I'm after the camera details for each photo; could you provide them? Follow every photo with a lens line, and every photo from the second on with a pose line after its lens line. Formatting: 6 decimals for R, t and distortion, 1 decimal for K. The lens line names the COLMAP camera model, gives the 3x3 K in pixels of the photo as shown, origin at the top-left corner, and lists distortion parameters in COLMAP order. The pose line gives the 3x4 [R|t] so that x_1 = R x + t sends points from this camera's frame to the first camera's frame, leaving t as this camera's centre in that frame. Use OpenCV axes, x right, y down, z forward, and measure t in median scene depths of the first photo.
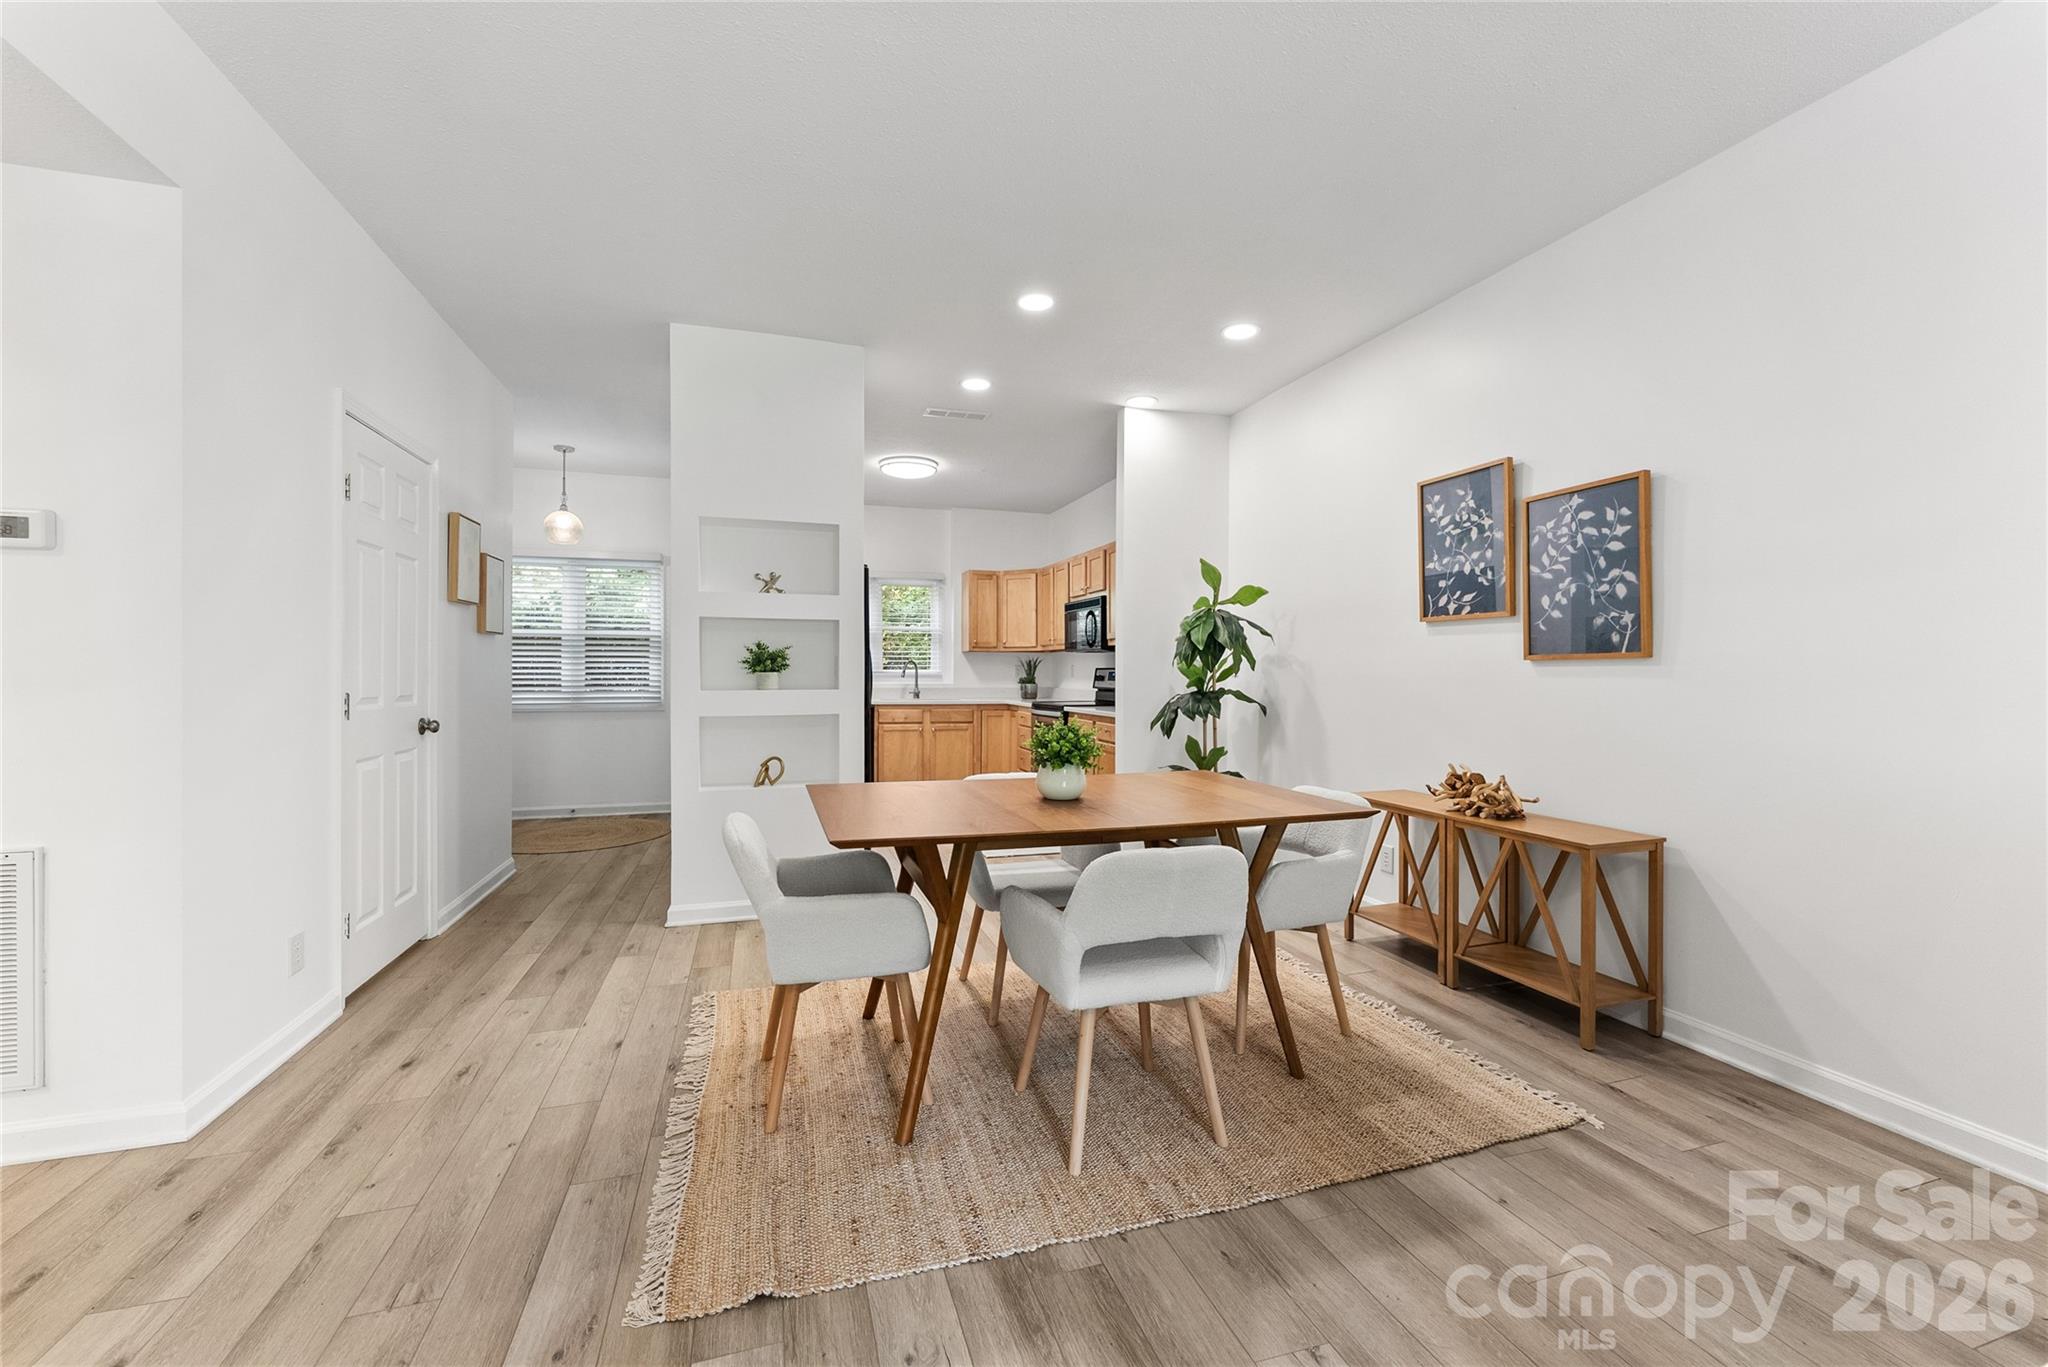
lens RADIAL K [[822.4, 0, 1030.0], [0, 822.4, 676.0], [0, 0, 1]] dist [-0.001080, -0.000835]
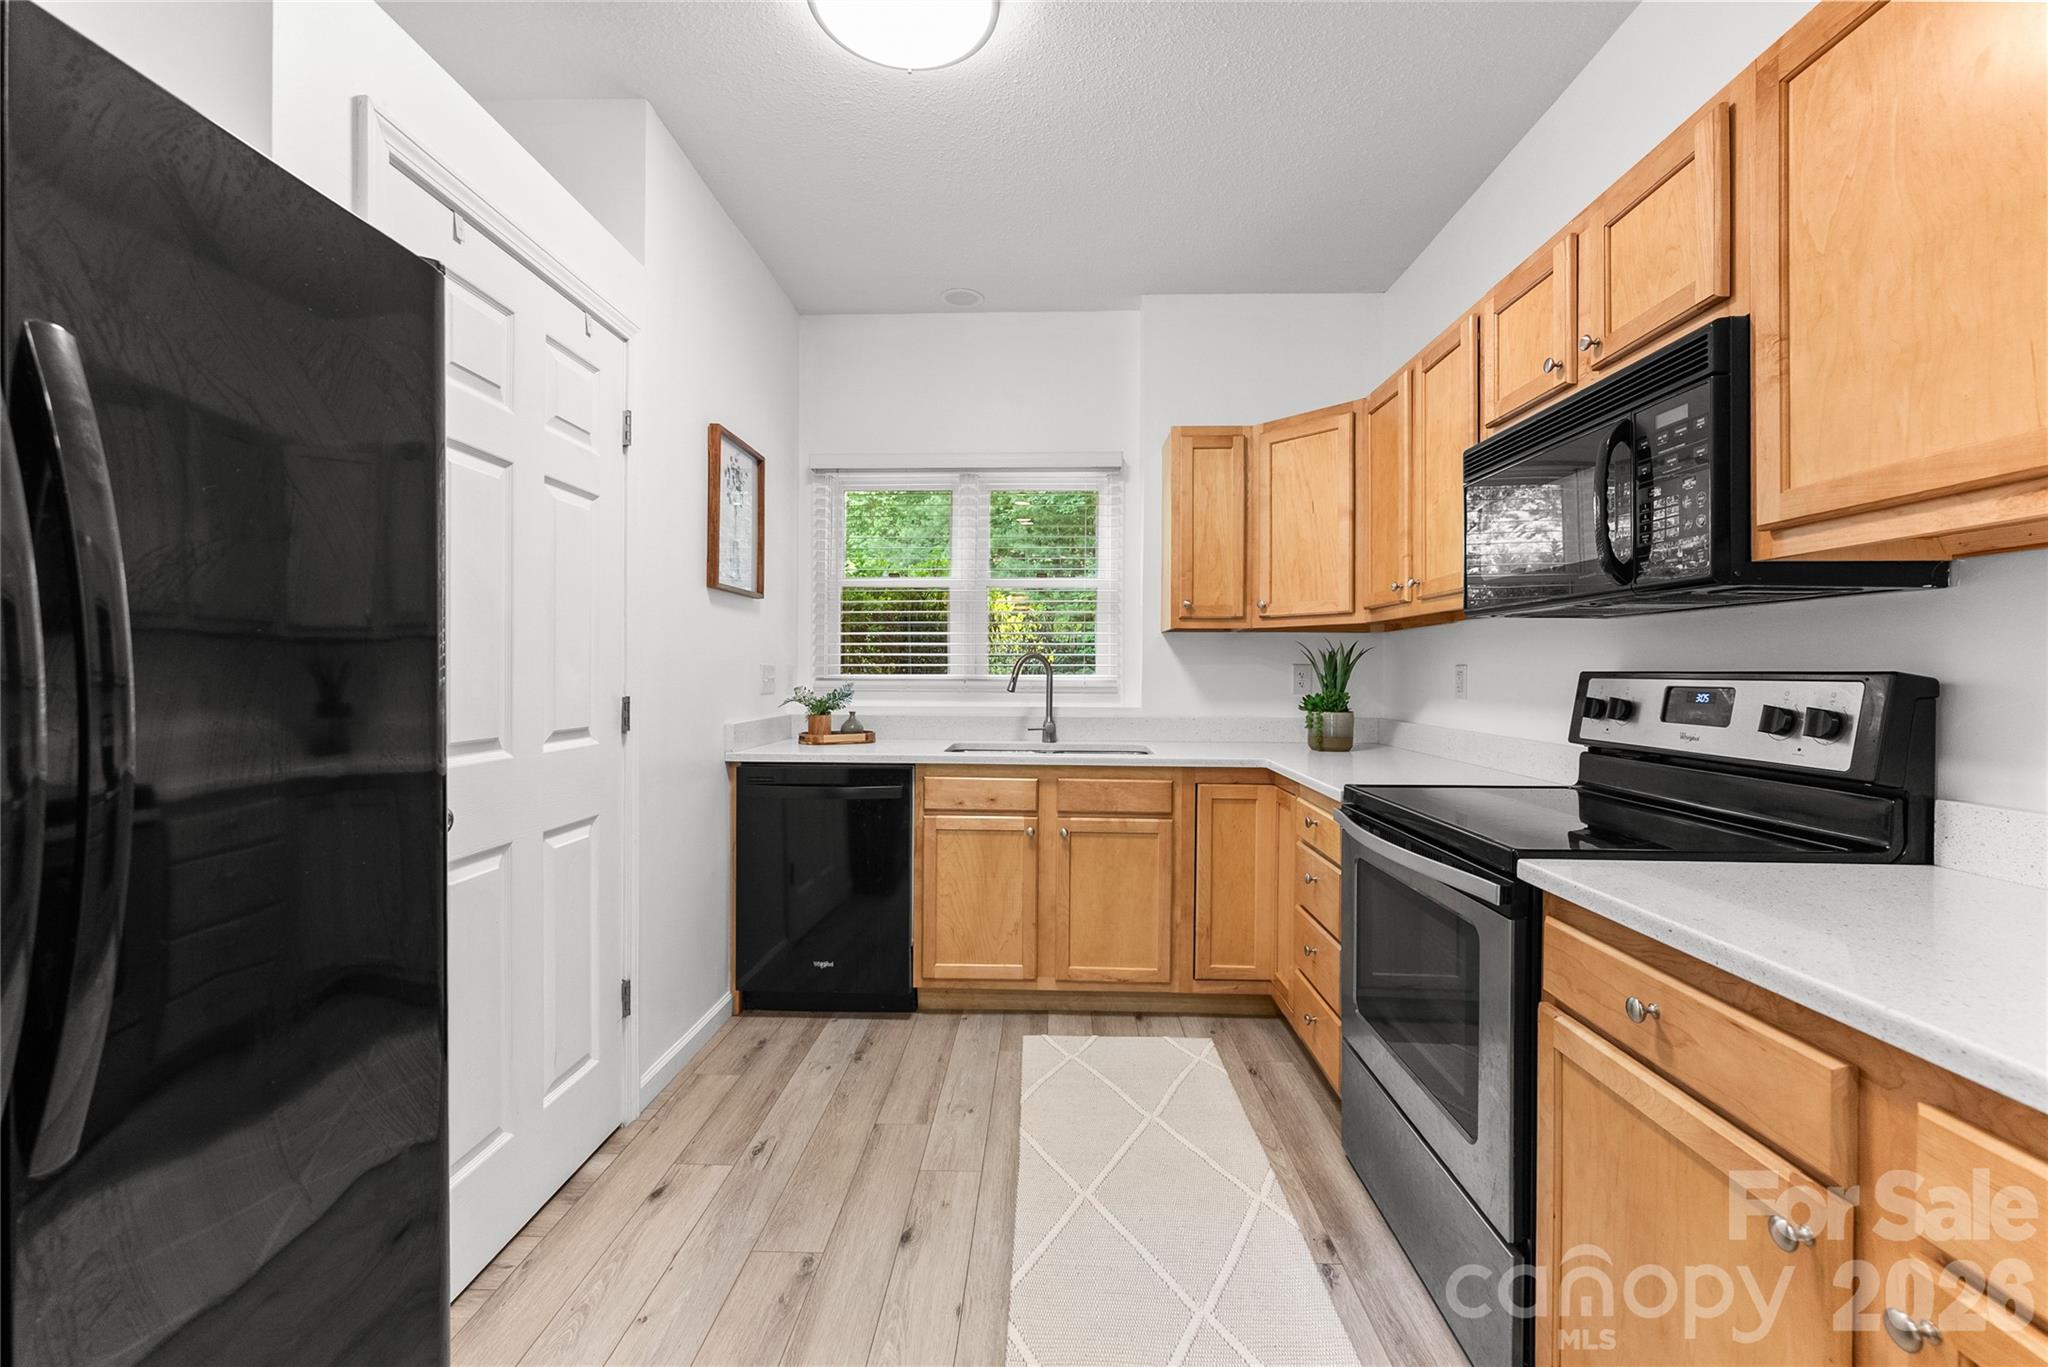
lens RADIAL K [[822.4, 0, 1033.9], [0, 822.4, 675.5], [0, 0, 1]] dist [-0.001080, -0.000835]
pose [[0.942262, 0.003050, -0.334862, -0.006481], [-0.003673, 0.999992, -0.001229, -0.013802], [0.334855, 0.002388, 0.942267, 1.220110]]
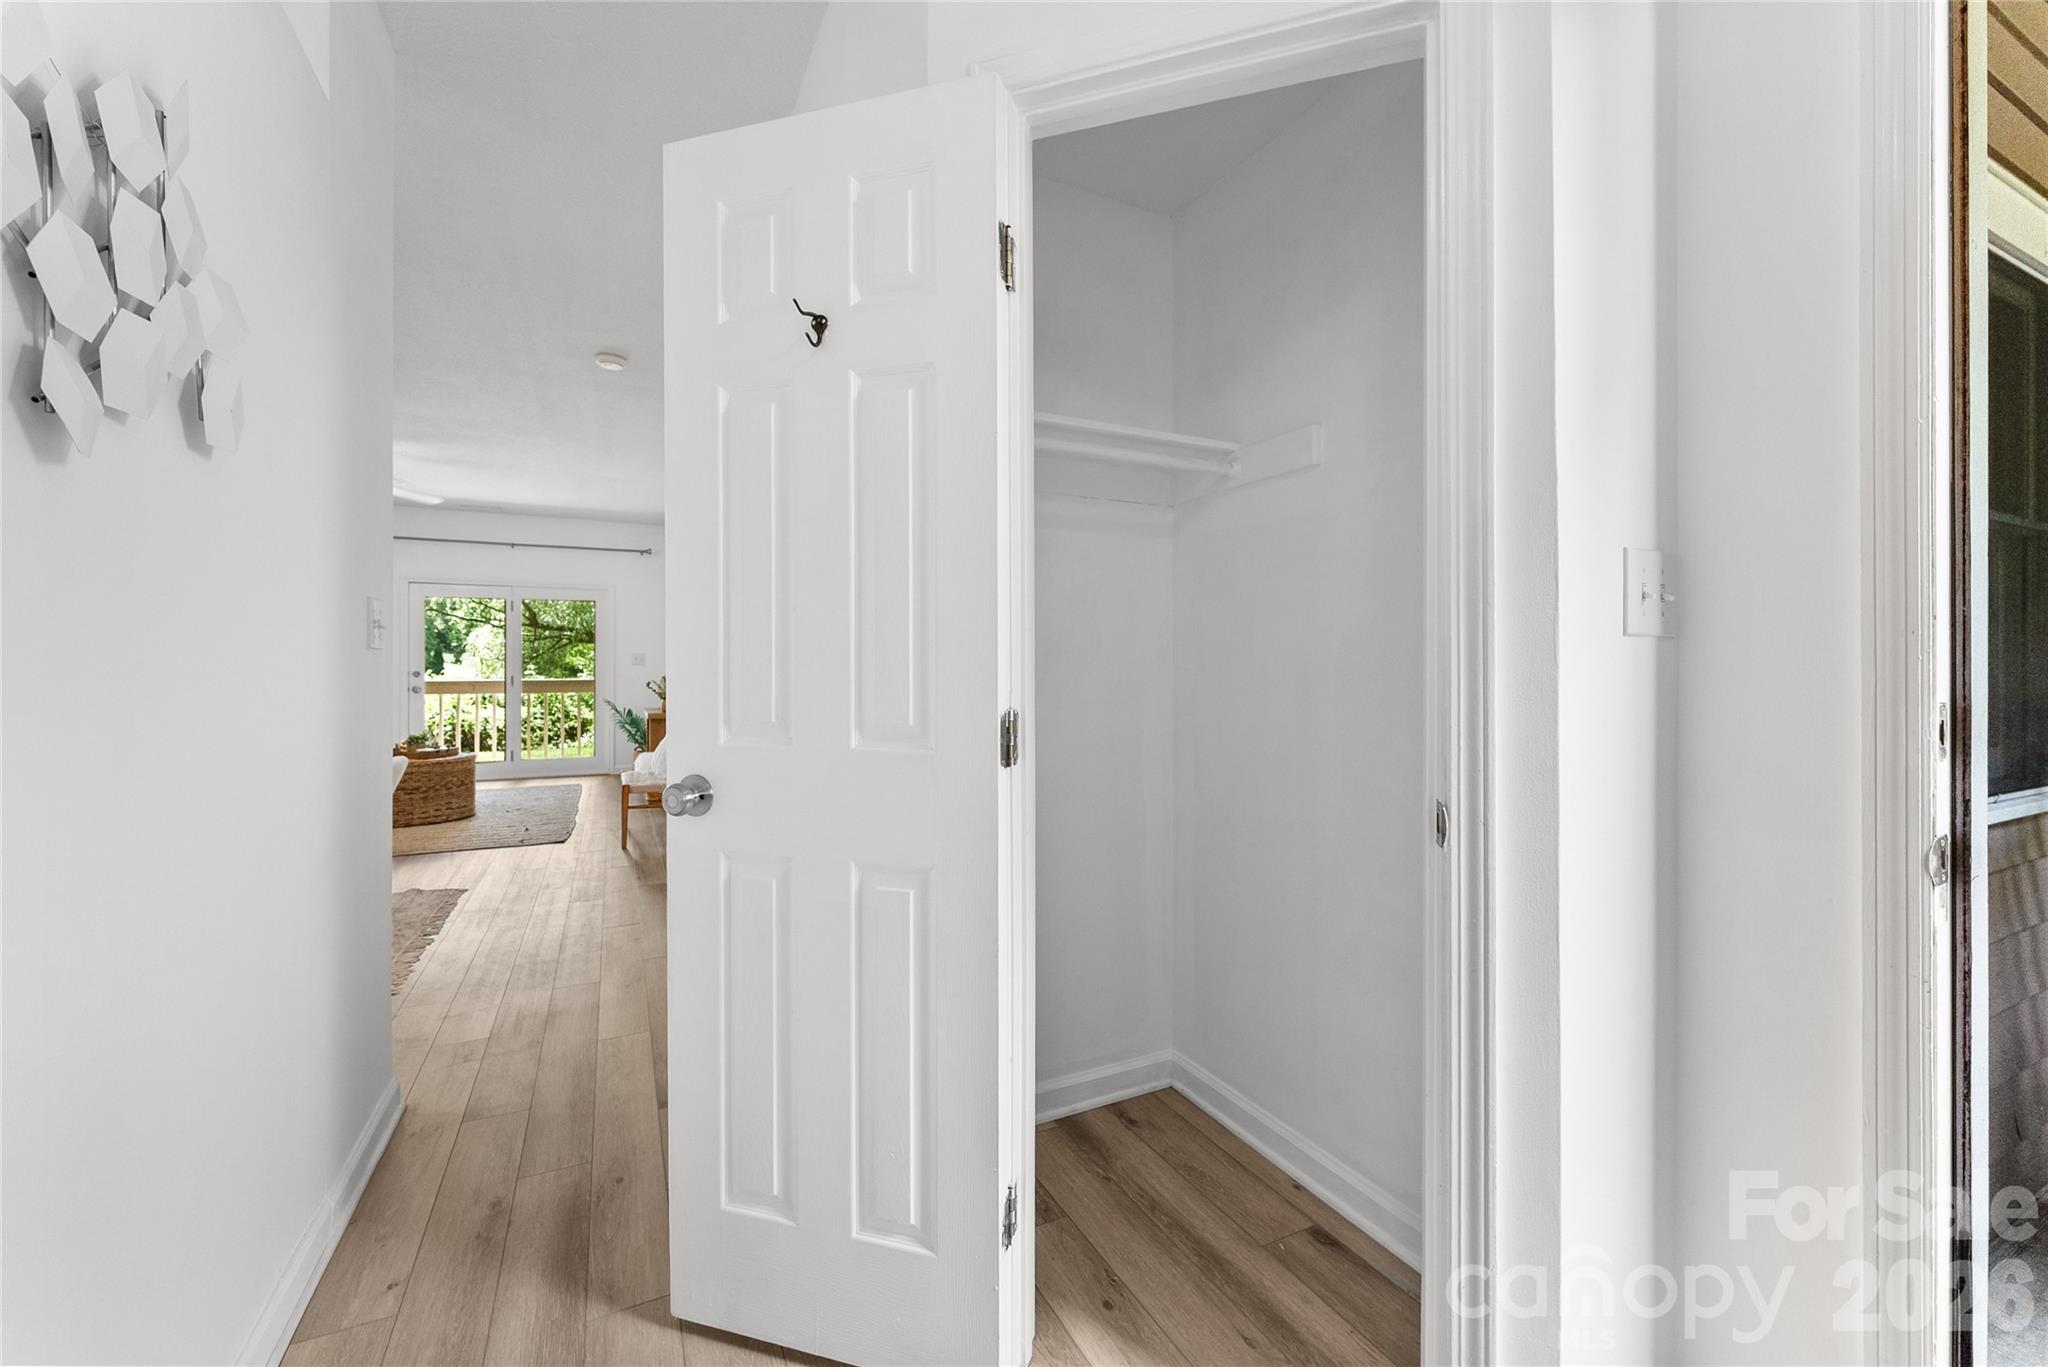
lens RADIAL K [[822.4, 0, 1023.1], [0, 822.4, 672.1], [0, 0, 1]] dist [-0.001080, -0.000835]
pose [[-0.988800, -0.001798, -0.149238, -0.773900], [-0.002980, 0.999966, 0.007703, -0.002903], [0.149219, 0.008061, -0.988771, 1.606131]]
